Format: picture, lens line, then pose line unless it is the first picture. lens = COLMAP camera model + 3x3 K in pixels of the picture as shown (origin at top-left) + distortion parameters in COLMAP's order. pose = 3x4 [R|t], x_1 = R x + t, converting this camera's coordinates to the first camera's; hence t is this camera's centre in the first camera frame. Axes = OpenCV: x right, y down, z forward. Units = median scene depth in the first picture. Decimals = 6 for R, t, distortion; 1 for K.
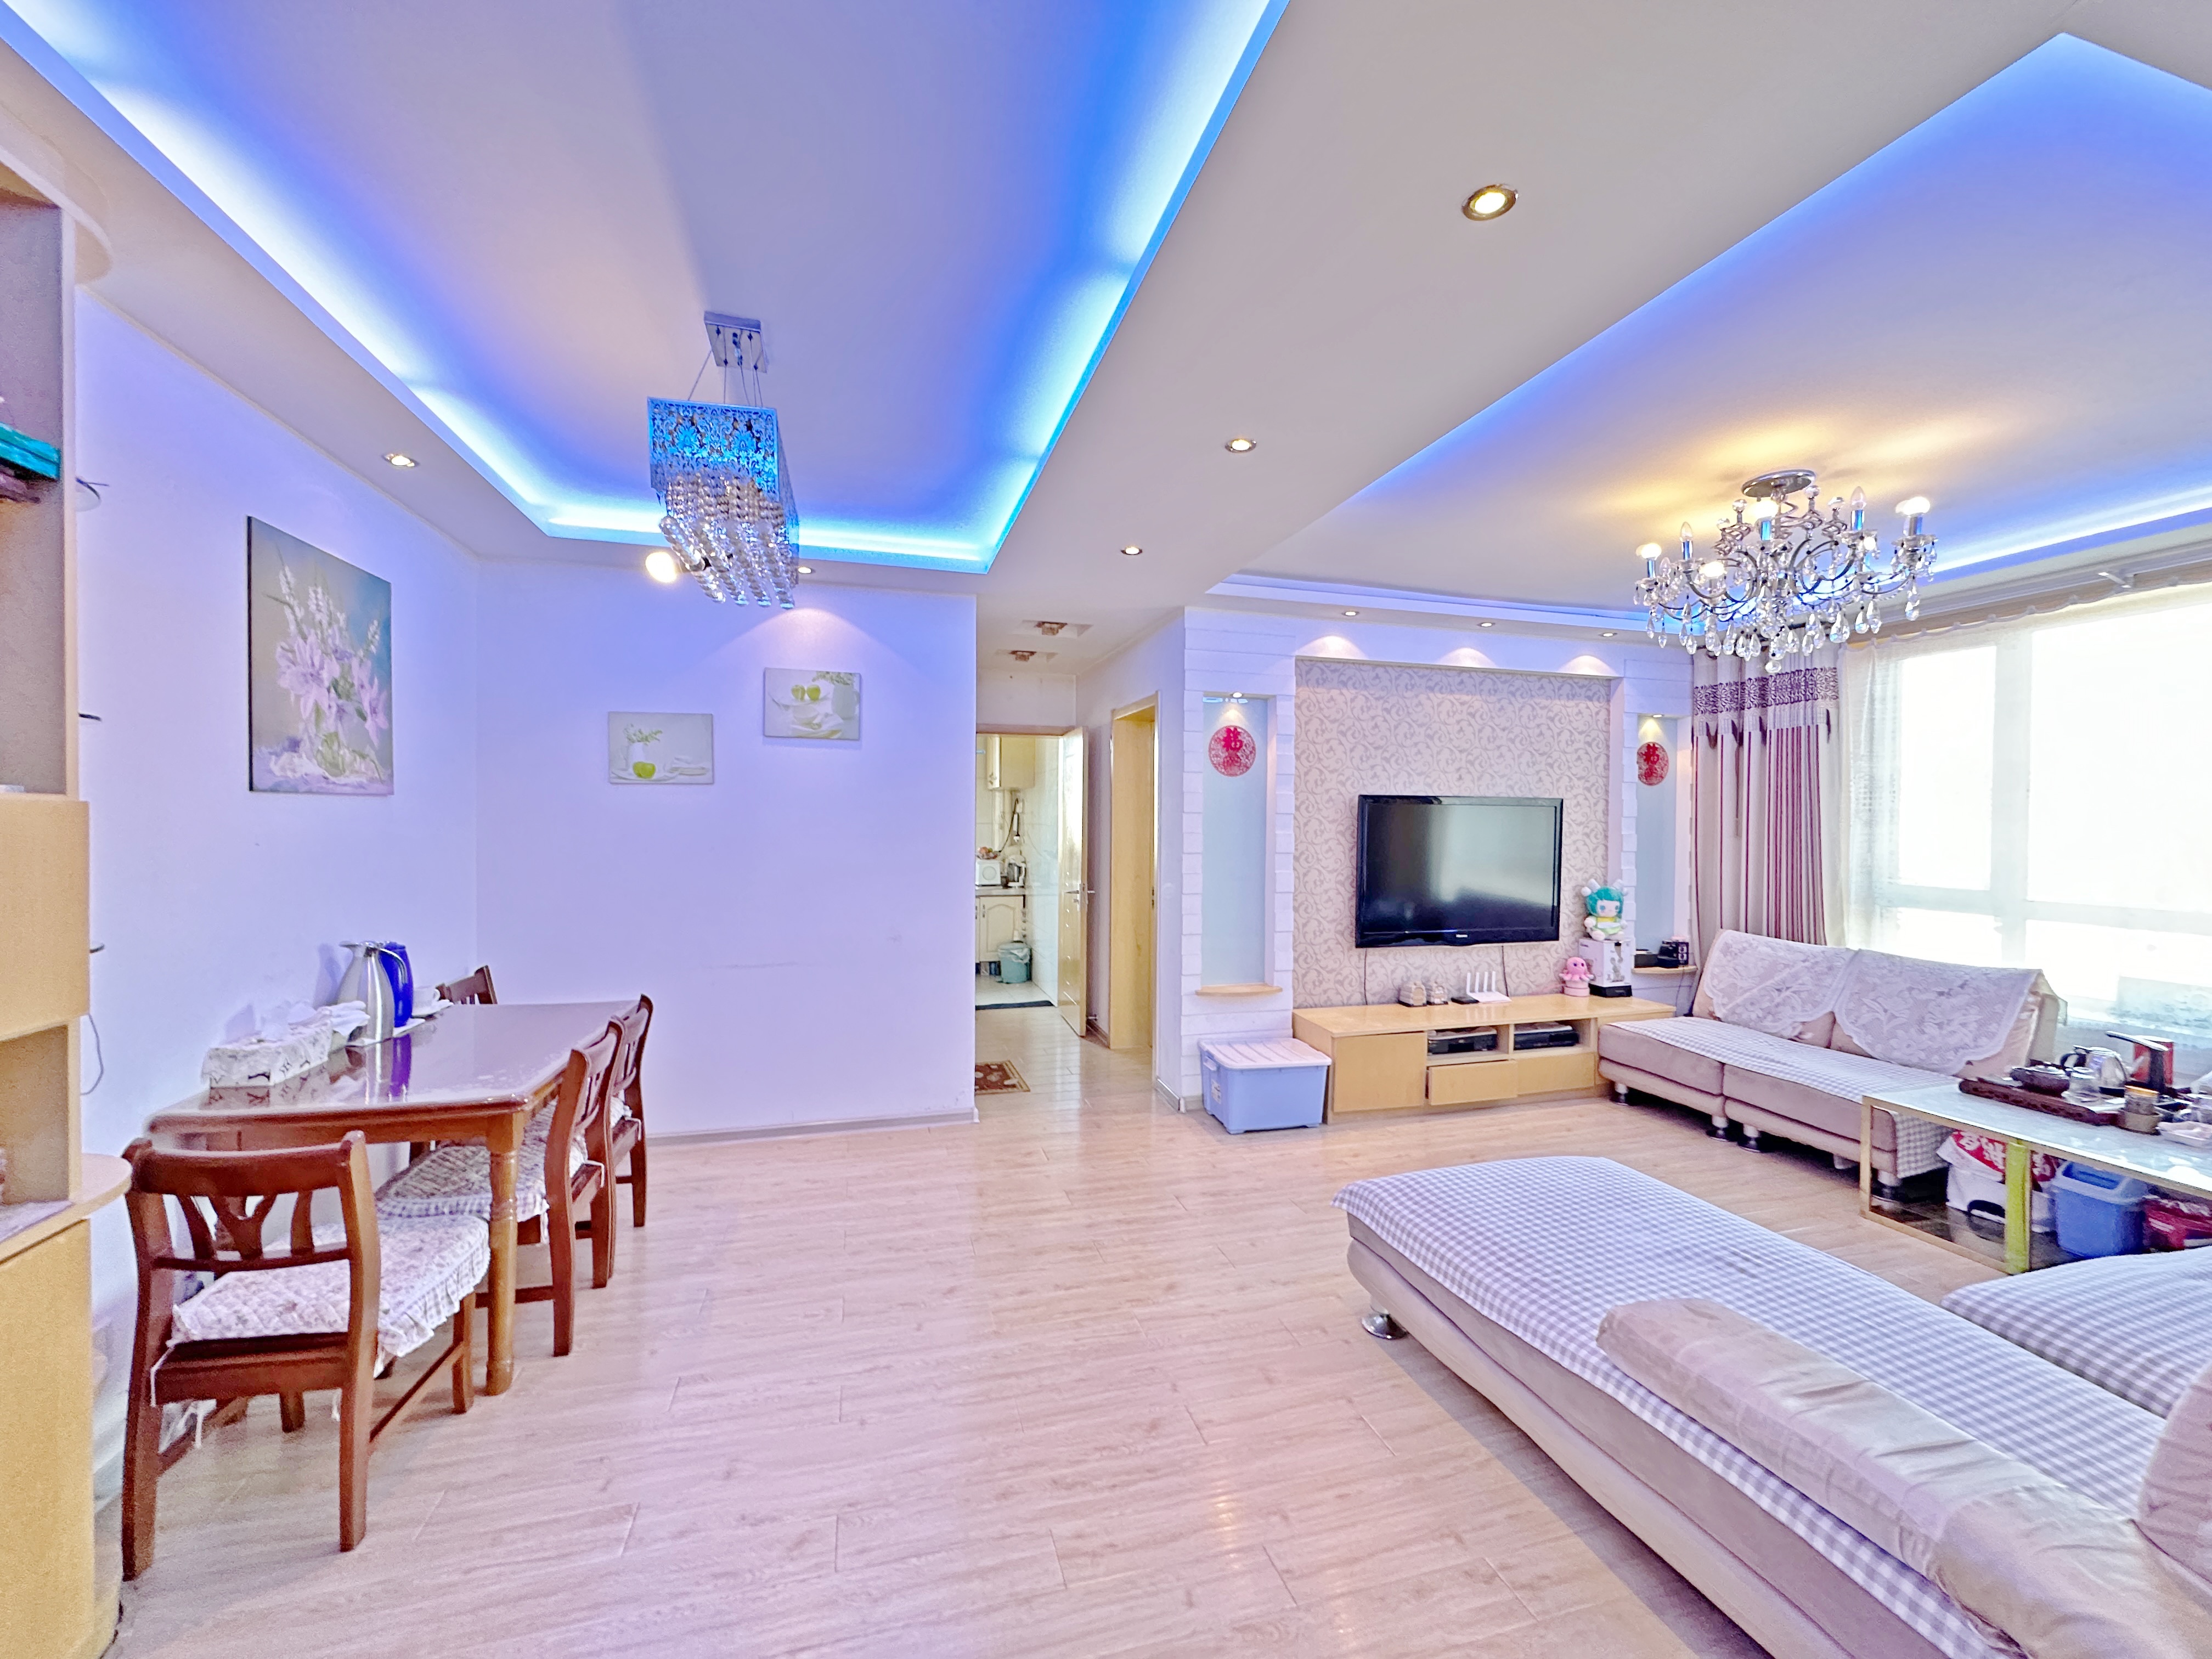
lens RADIAL K [[881.5, 0, 1117.7], [0, 881.5, 825.8], [0, 0, 1]] dist [-0.004347, -0.000010]
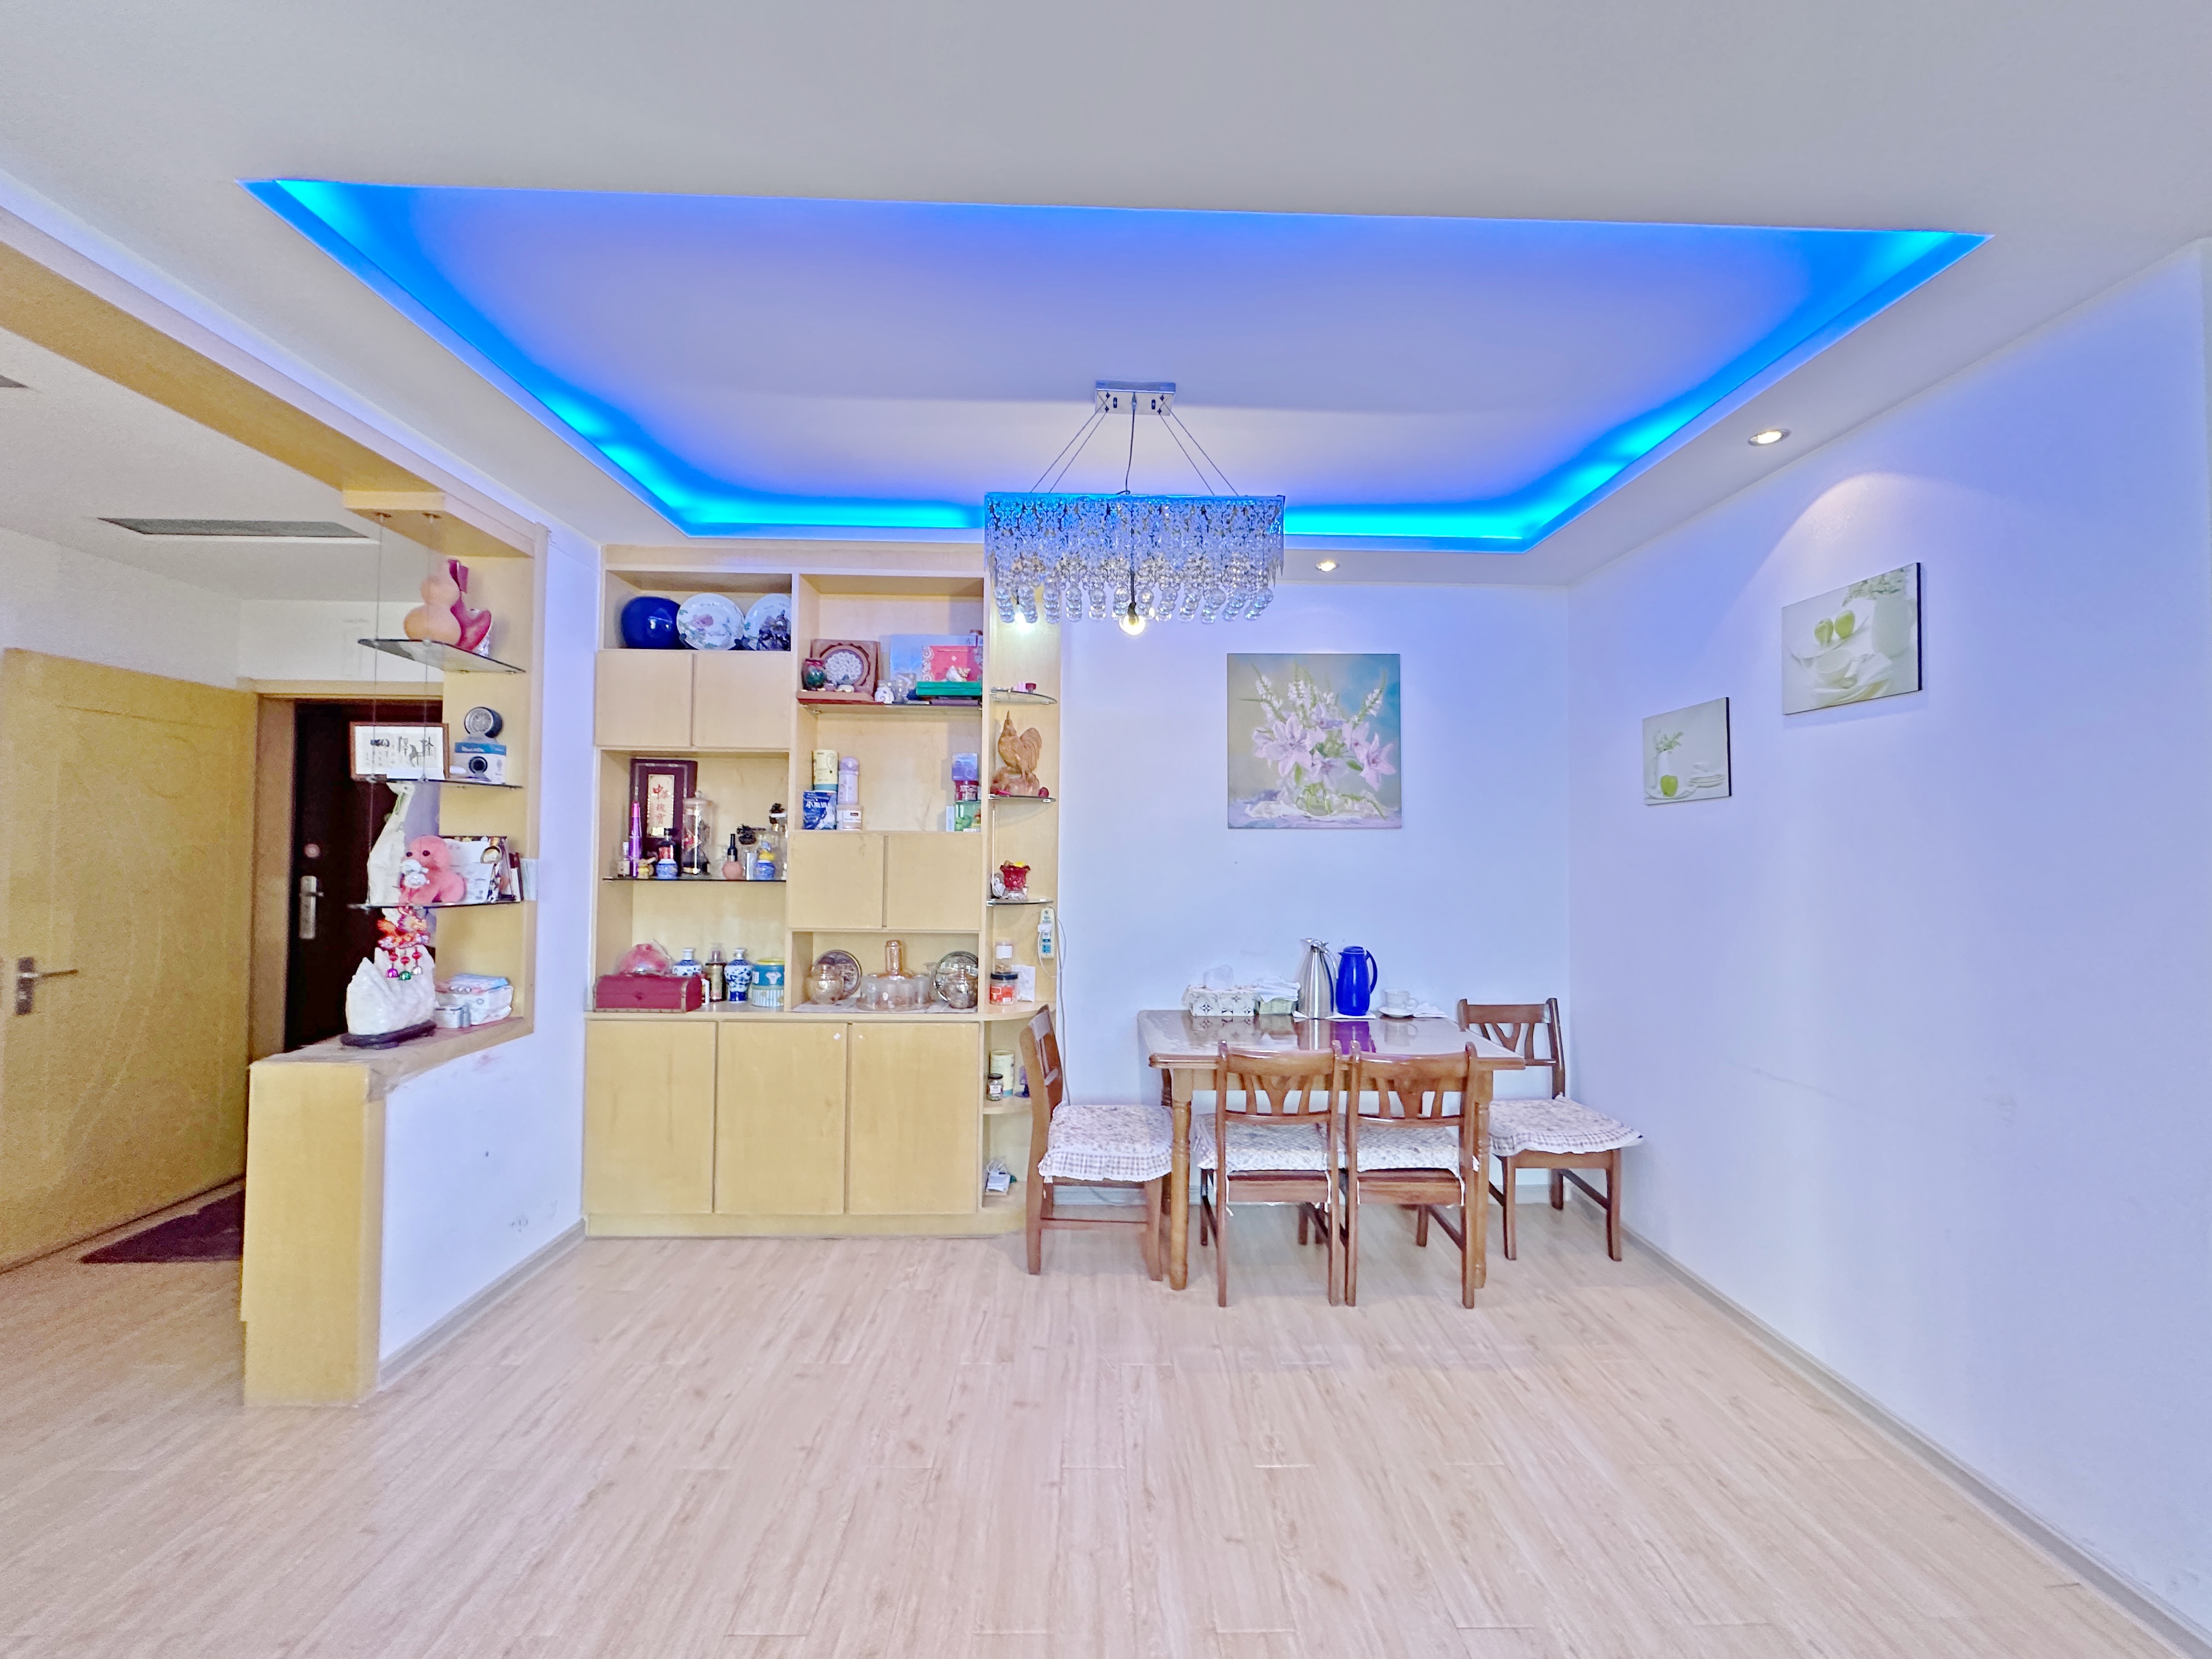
lens RADIAL K [[881.5, 0, 1110.9], [0, 881.5, 828.4], [0, 0, 1]] dist [-0.004347, -0.000010]
pose [[-0.261981, -0.034307, -0.964463, 0.470951], [-0.017620, 0.999371, -0.030762, 0.010090], [0.964912, 0.008935, -0.262421, 0.994577]]
